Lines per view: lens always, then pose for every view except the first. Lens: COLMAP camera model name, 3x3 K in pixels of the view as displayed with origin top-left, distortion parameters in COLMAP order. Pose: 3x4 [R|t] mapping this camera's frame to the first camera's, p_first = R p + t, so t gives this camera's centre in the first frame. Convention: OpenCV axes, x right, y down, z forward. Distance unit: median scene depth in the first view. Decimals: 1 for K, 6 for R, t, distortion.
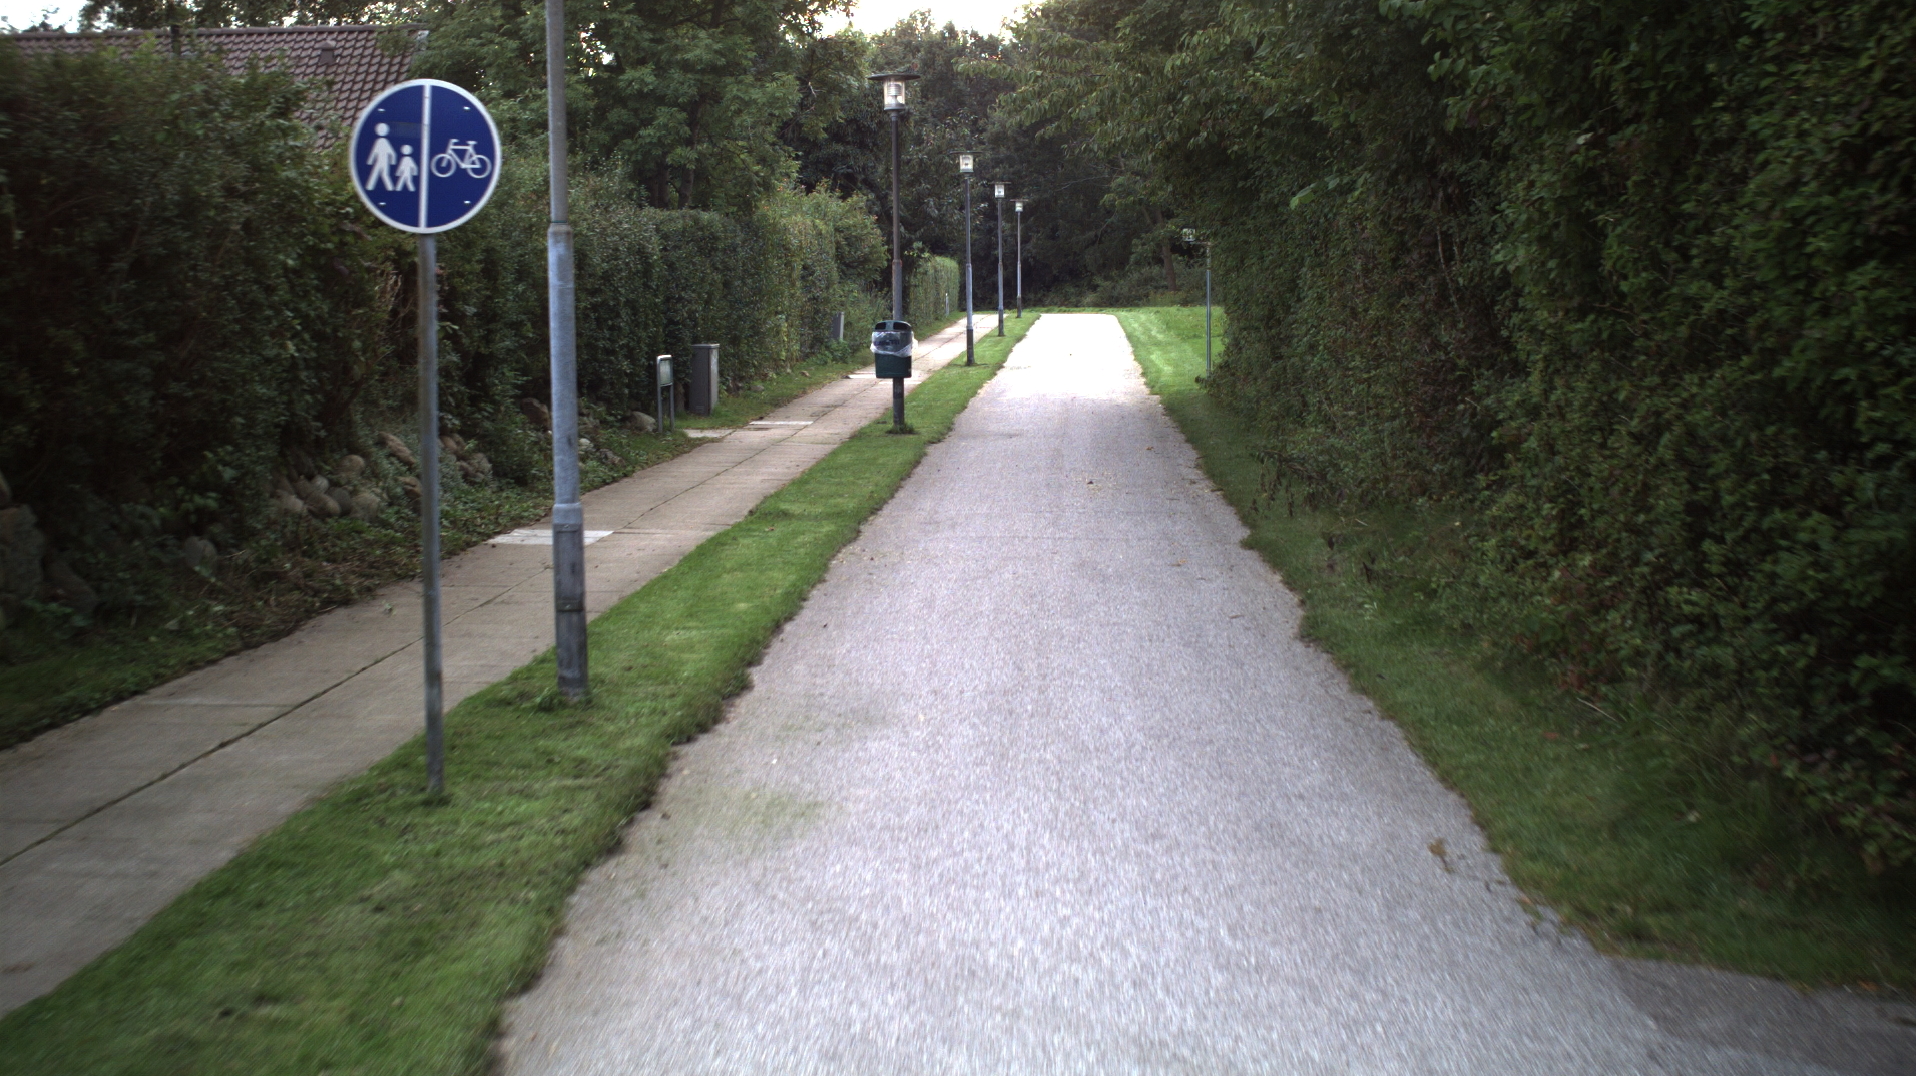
lens RADIAL K [[3215.4, 0, 956.2], [0, 3215.4, 509.3], [0, 0, 1]] dist [-0.295217, 0.608294]
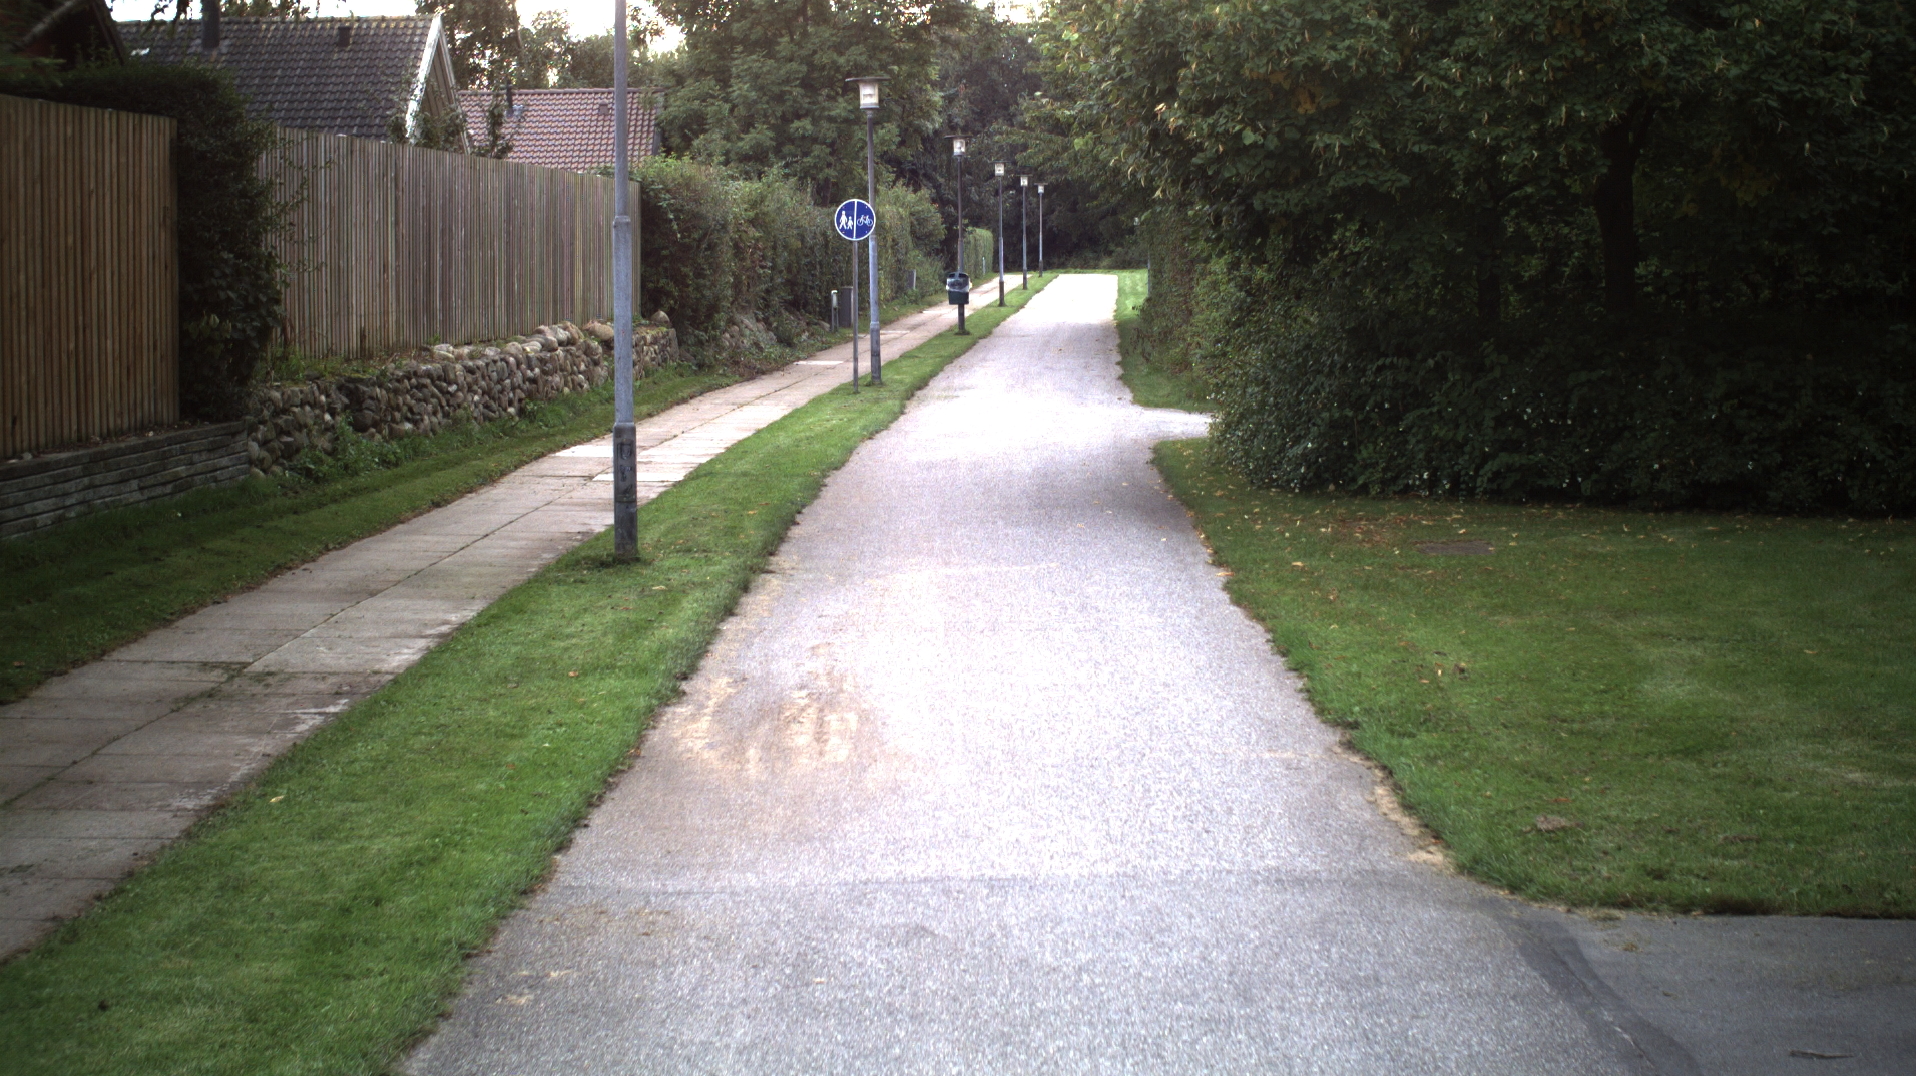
lens RADIAL K [[3215.4, 0, 956.2], [0, 3215.4, 509.3], [0, 0, 1]] dist [-0.295217, 0.608294]
pose [[0.999944, 0.004030, -0.009746, -0.002239], [-0.003921, 0.999930, 0.011132, 0.040238], [0.009790, -0.011093, 0.999891, -0.596581]]
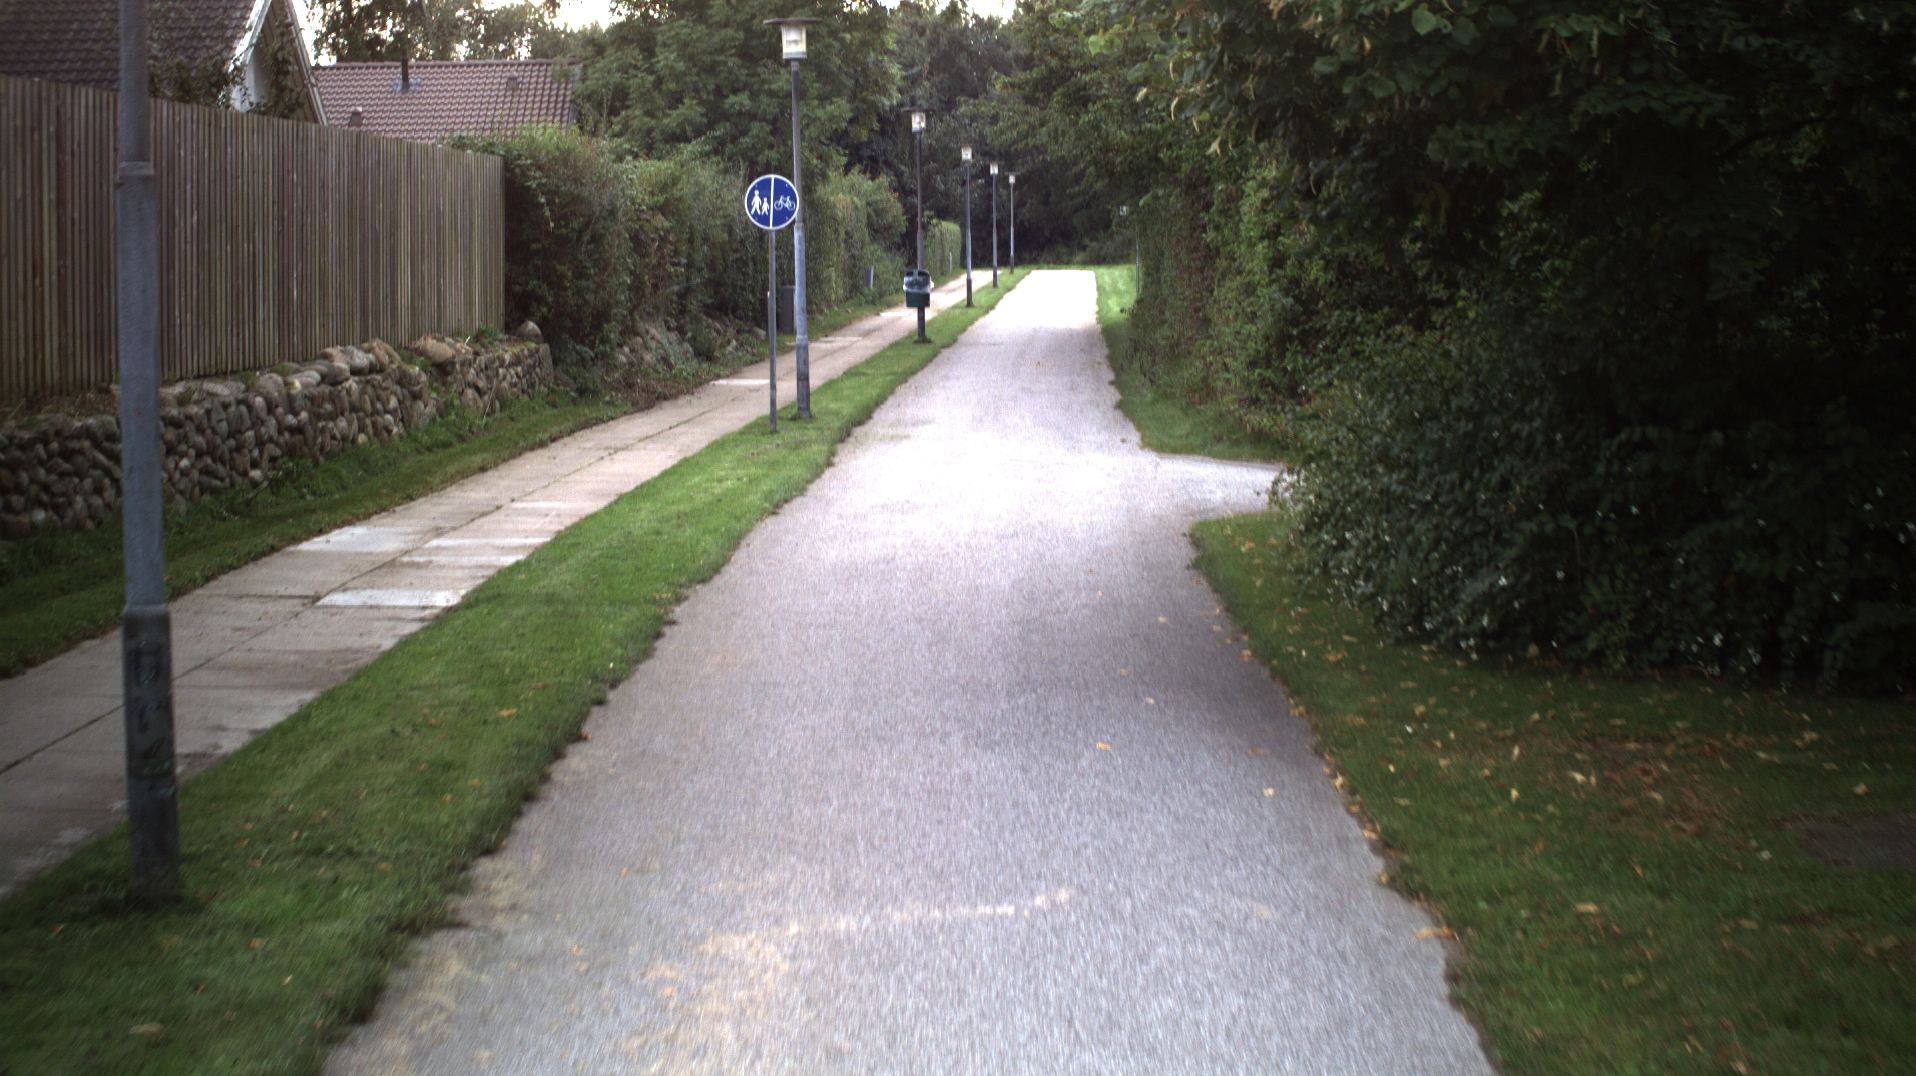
lens RADIAL K [[3215.4, 0, 956.2], [0, 3215.4, 509.3], [0, 0, 1]] dist [-0.295217, 0.608294]
pose [[0.999998, 0.001987, -0.000402, -0.000407], [-0.001982, 0.999920, 0.012482, 0.027133], [0.000426, -0.012481, 0.999922, -0.398003]]
